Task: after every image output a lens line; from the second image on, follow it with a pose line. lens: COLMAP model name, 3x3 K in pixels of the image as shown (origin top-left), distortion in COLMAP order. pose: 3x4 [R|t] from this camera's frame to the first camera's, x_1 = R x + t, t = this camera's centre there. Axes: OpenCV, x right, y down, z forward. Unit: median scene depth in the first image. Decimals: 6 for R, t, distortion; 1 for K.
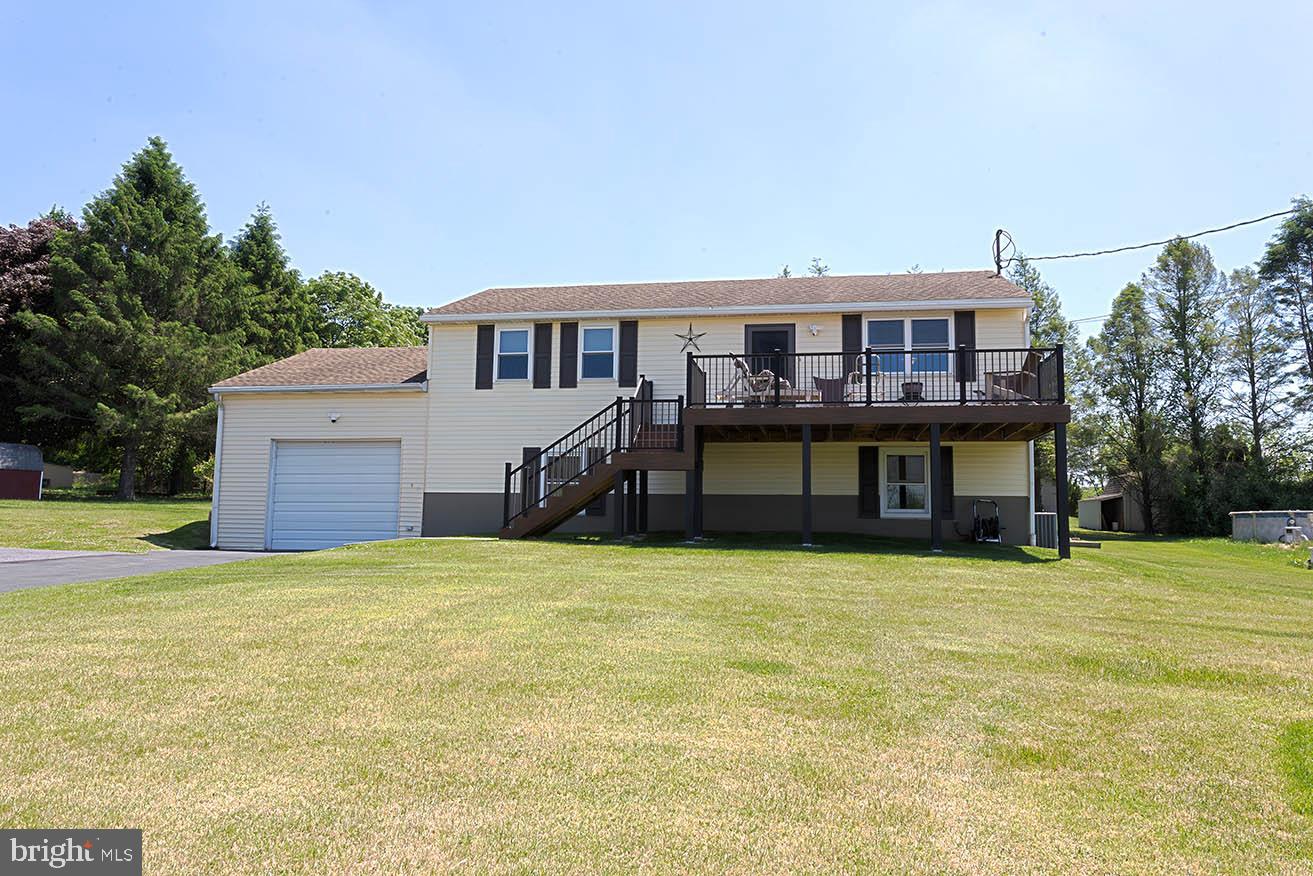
lens RADIAL K [[954.1, 0, 652.4], [0, 954.1, 432.5], [0, 0, 1]] dist [-0.039590, -0.000535]
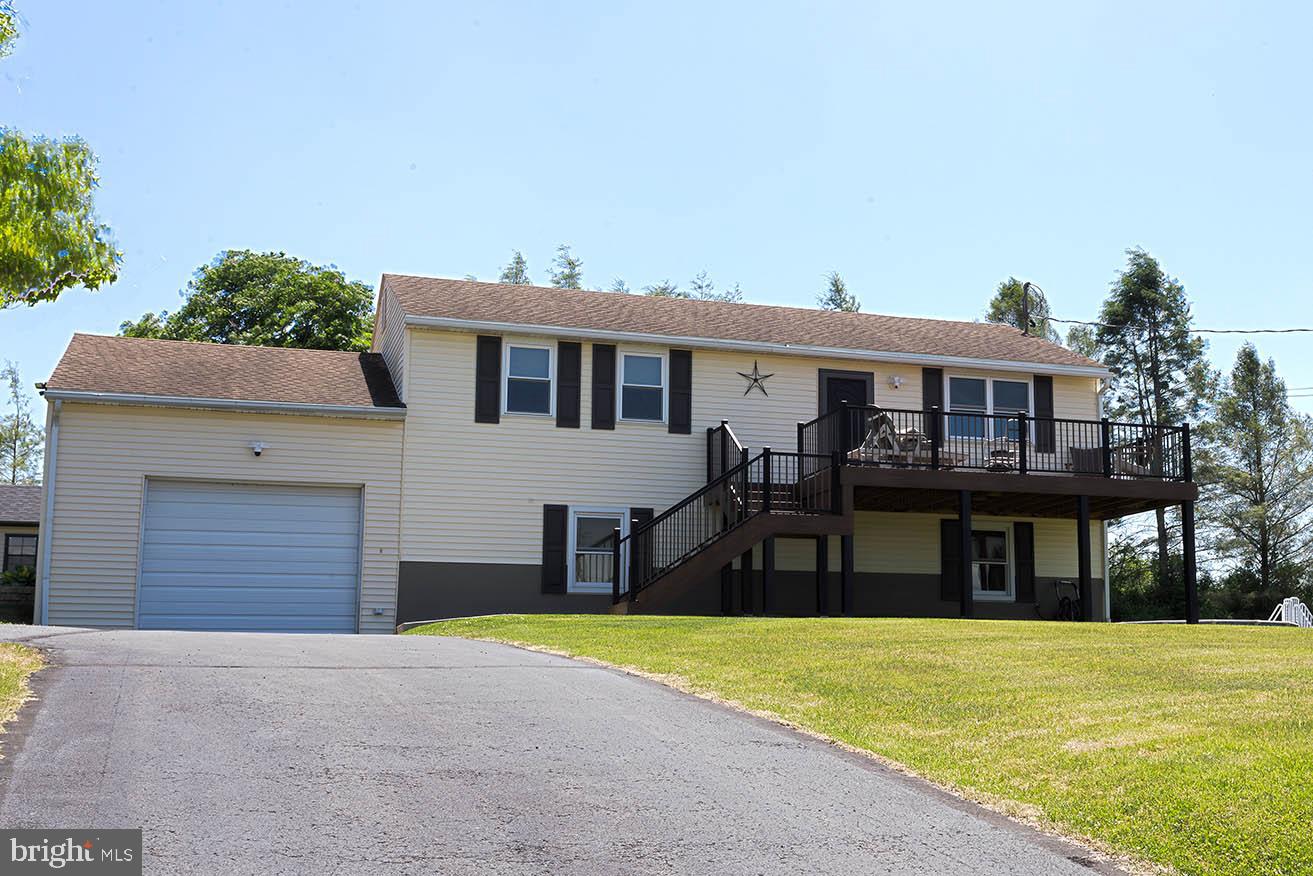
lens RADIAL K [[1285.0, 0, 661.6], [0, 1285.0, 447.4], [0, 0, 1]] dist [-0.039882, 0.000000]
pose [[0.894500, 0.058409, 0.443236, -0.516549], [-0.045493, 0.998174, -0.039729, 0.007095], [-0.444747, 0.015373, 0.895524, 0.050626]]
